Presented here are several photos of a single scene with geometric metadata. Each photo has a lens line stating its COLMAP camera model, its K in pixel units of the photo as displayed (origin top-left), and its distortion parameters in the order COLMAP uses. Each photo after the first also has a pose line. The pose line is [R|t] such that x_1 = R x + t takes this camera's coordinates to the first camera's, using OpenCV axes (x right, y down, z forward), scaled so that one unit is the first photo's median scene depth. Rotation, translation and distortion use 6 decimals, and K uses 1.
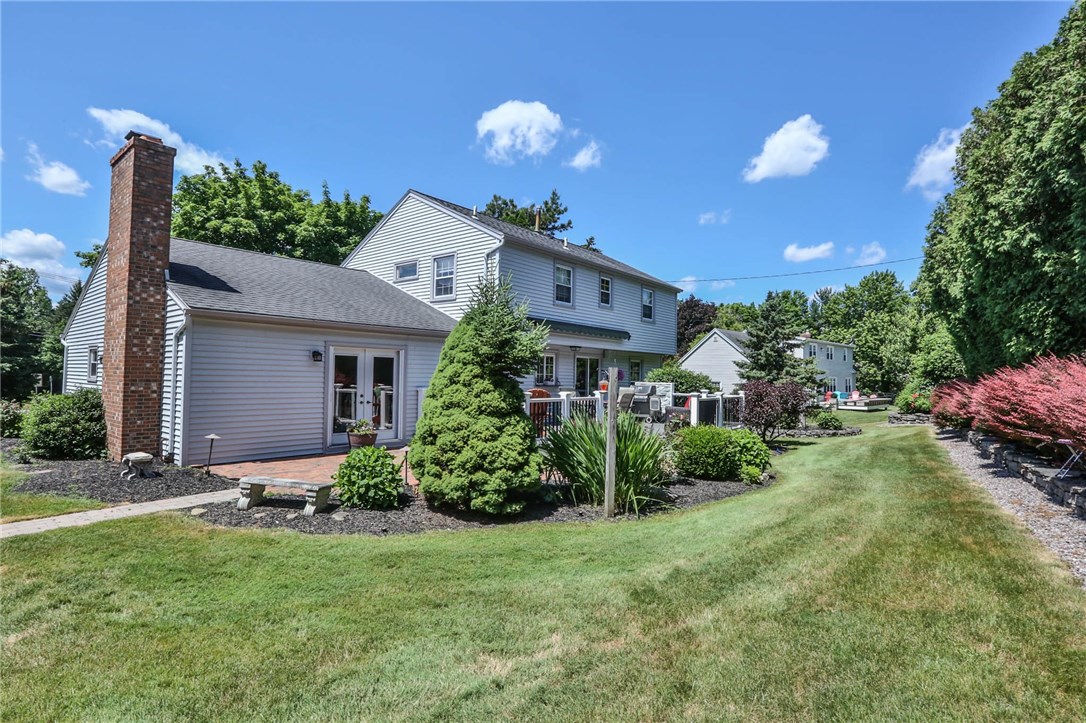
lens RADIAL K [[541.3, 0, 543.0], [0, 541.3, 361.5], [0, 0, 1]] dist [-0.033100, 0.000178]
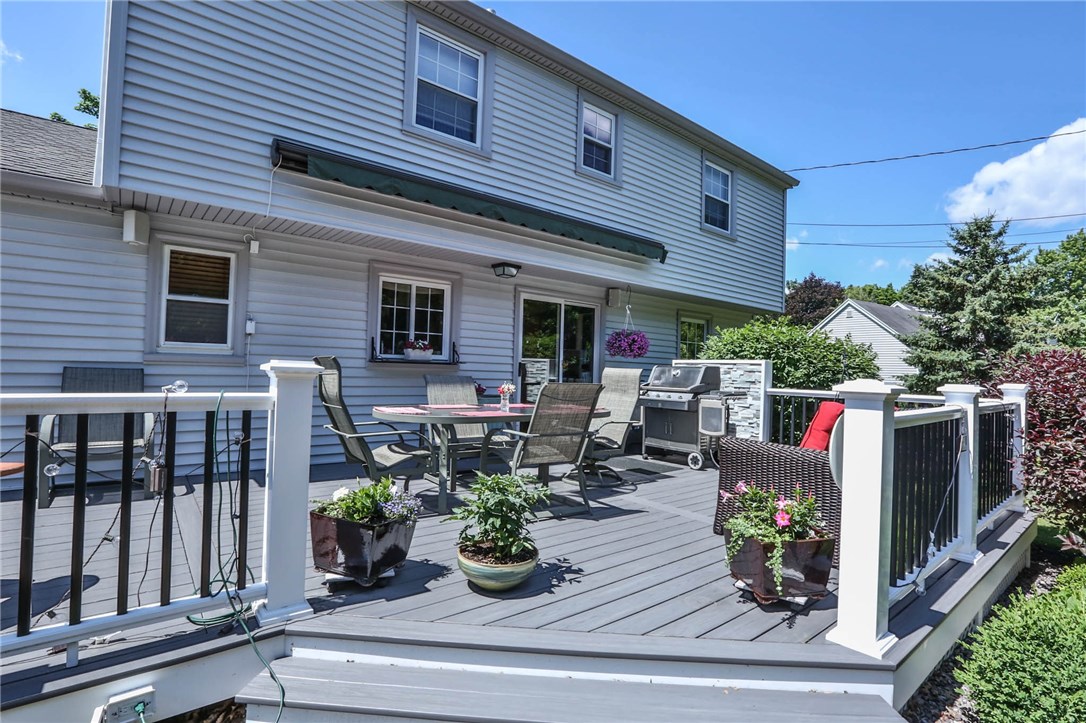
lens RADIAL K [[528.4, 0, 543.0], [0, 528.4, 361.5], [0, 0, 1]] dist [-0.073838, 0.049407]
pose [[0.978956, 0.009005, -0.203873, 0.161760], [-0.007597, 0.999942, 0.007687, 0.038547], [0.203930, -0.005977, 0.978967, 0.614807]]
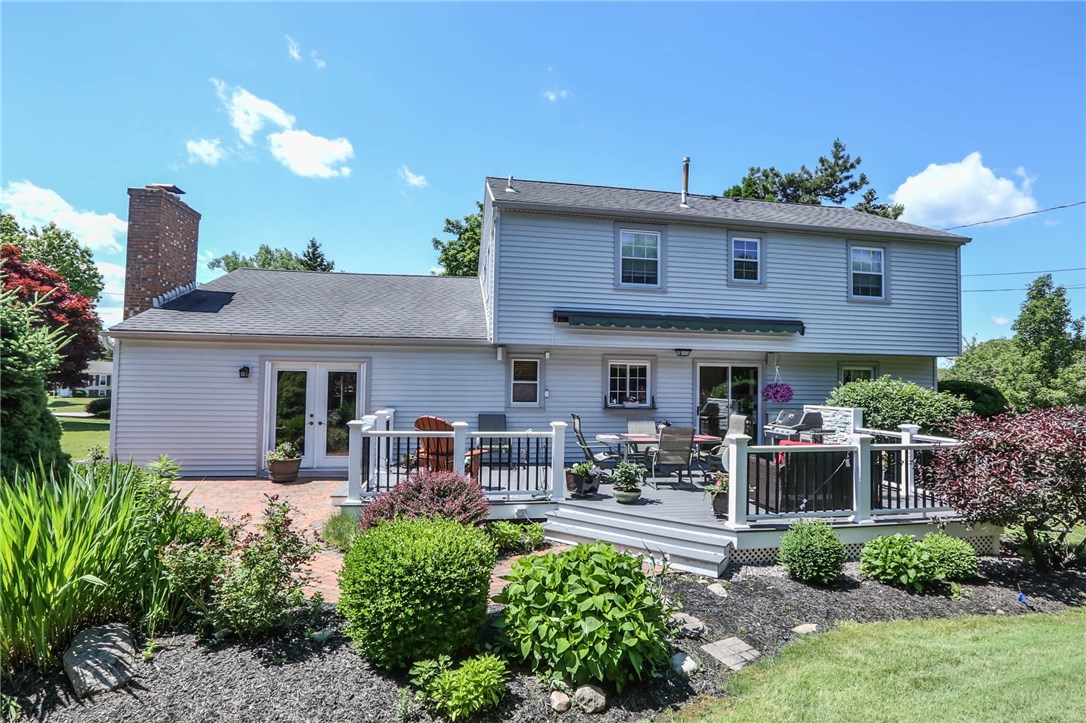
lens RADIAL K [[528.4, 0, 543.0], [0, 528.4, 361.5], [0, 0, 1]] dist [-0.073838, 0.049407]
pose [[0.748952, -0.031389, -0.661880, 0.346756], [0.014522, 0.999415, -0.030964, 0.004267], [0.662465, 0.013579, 0.748970, 0.402170]]
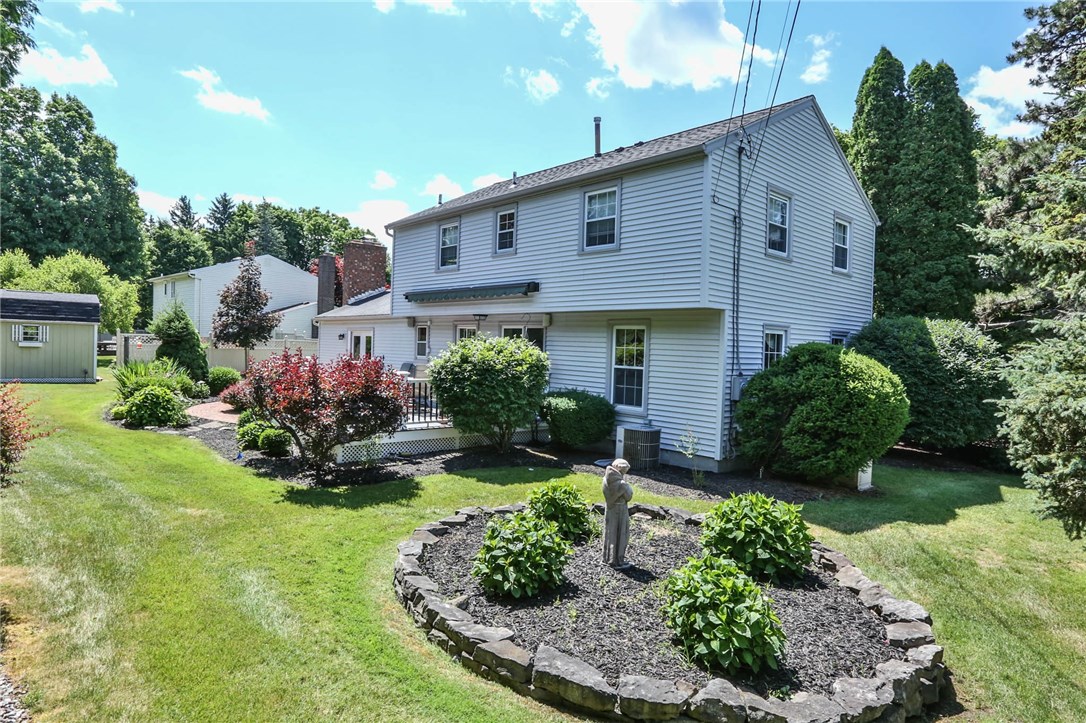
lens RADIAL K [[621.1, 0, 543.0], [0, 621.1, 361.5], [0, 0, 1]] dist [-0.000533, -0.000025]
pose [[-0.166785, 0.003607, -0.985987, 0.915765], [-0.009296, 0.999943, 0.005230, 0.033634], [0.985950, 0.010038, -0.166742, 1.215692]]
